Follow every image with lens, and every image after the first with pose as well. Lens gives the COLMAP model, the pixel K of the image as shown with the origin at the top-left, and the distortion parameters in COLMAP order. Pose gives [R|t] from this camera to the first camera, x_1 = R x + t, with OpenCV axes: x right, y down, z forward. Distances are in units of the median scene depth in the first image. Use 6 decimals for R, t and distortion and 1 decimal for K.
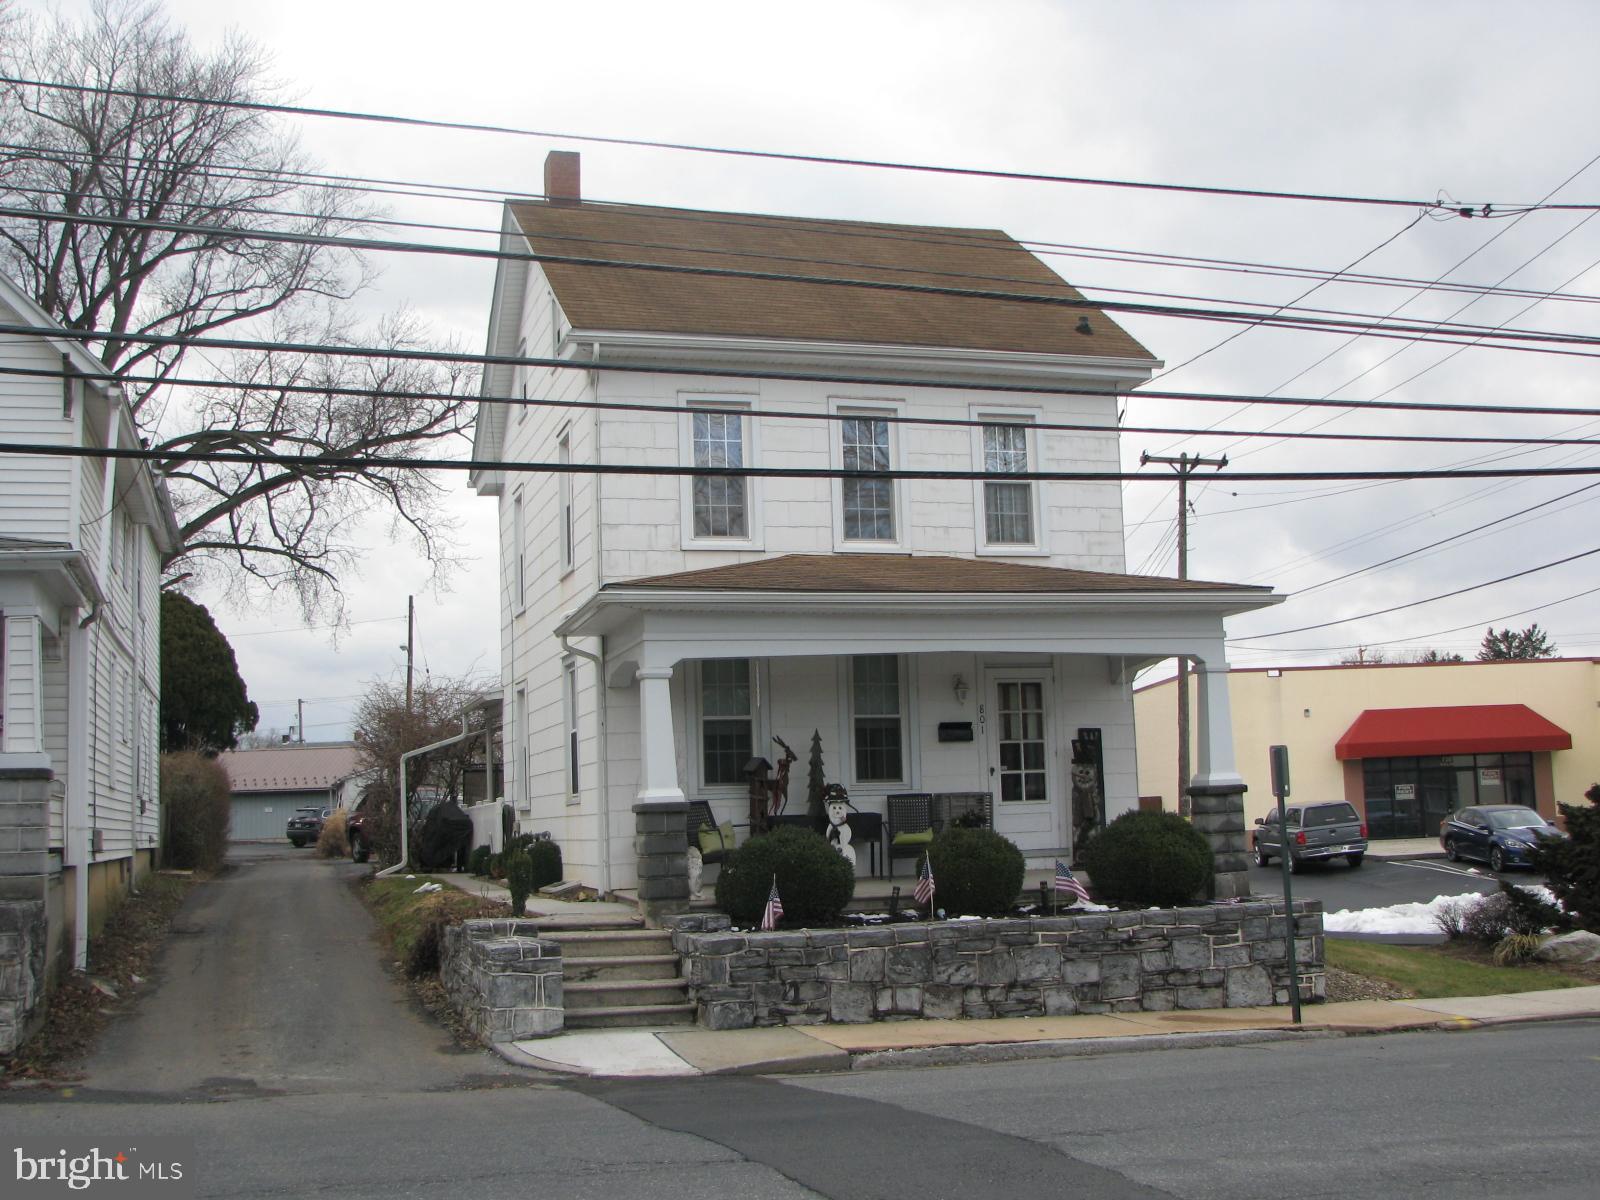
lens RADIAL K [[1864.7, 0, 823.1], [0, 1864.7, 601.5], [0, 0, 1]] dist [-0.175409, 0.311555]
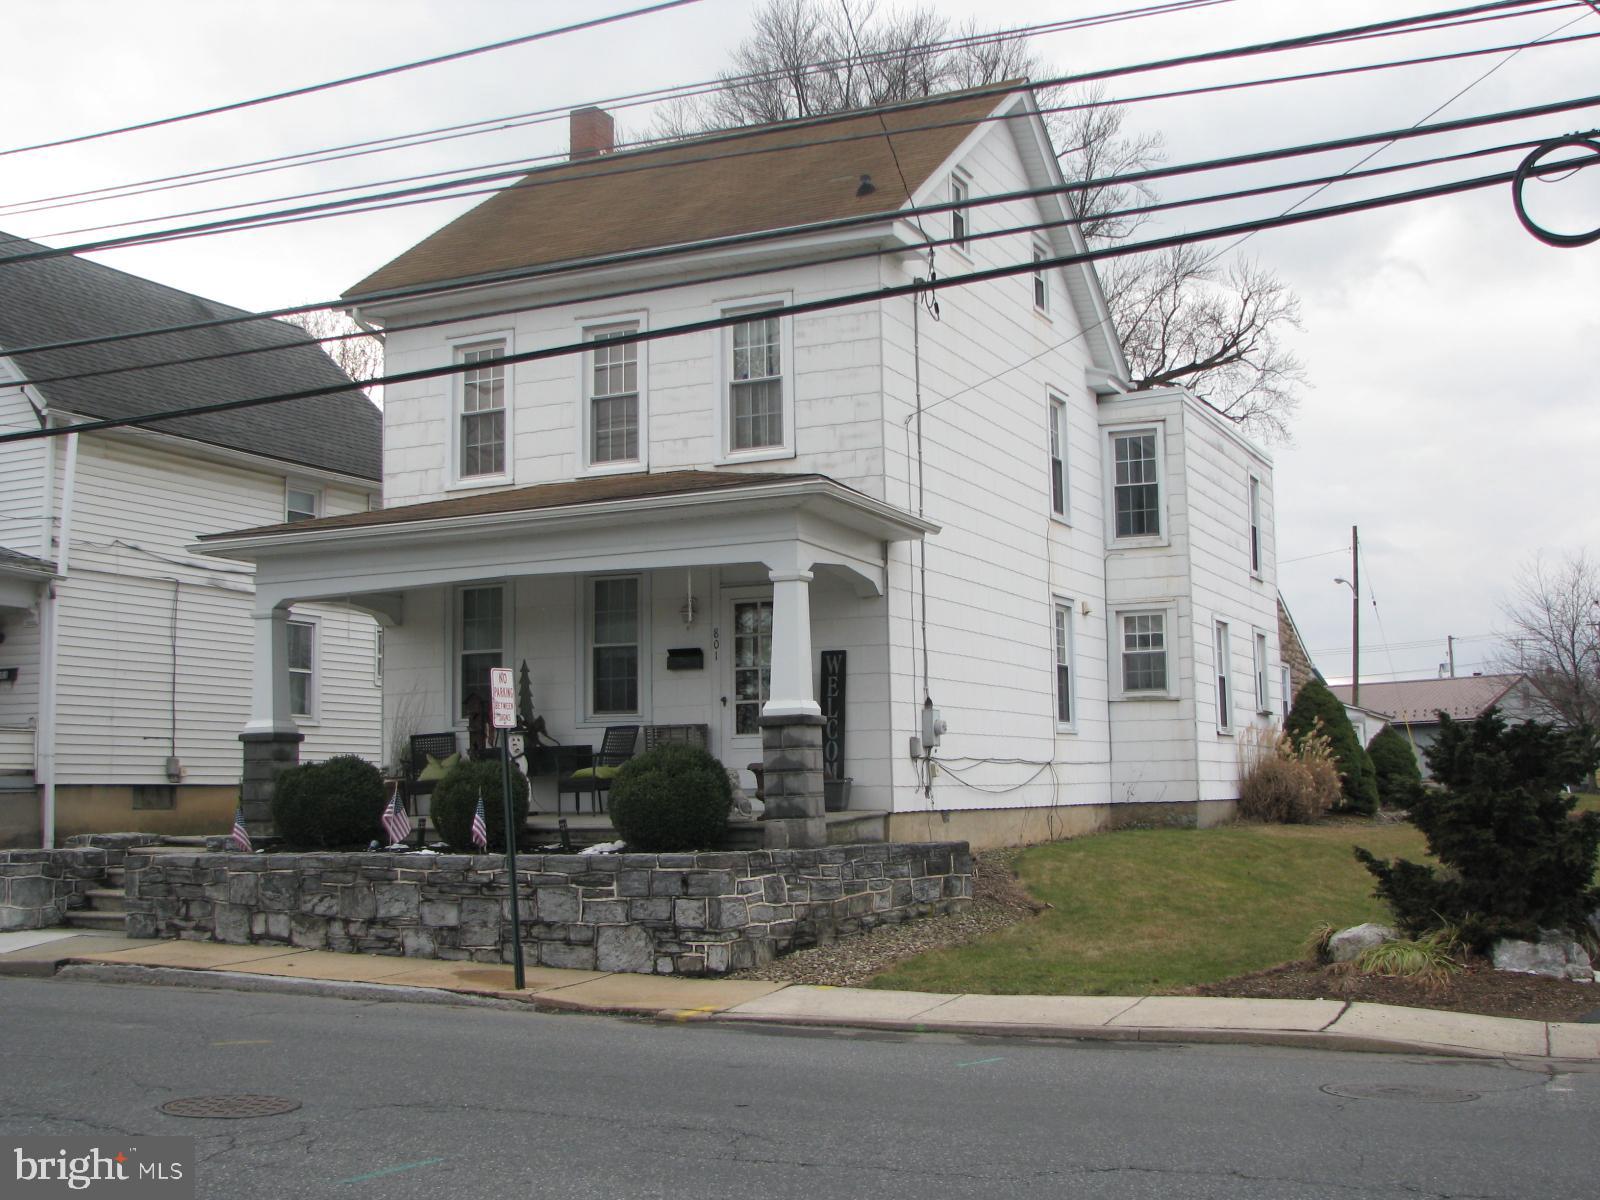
lens RADIAL K [[1864.7, 0, 823.1], [0, 1864.7, 601.5], [0, 0, 1]] dist [-0.175409, 0.311555]
pose [[0.742090, -0.048918, -0.668513, 0.891693], [0.070417, 0.997504, 0.005176, 0.049977], [0.666592, -0.050916, 0.743682, 0.430499]]
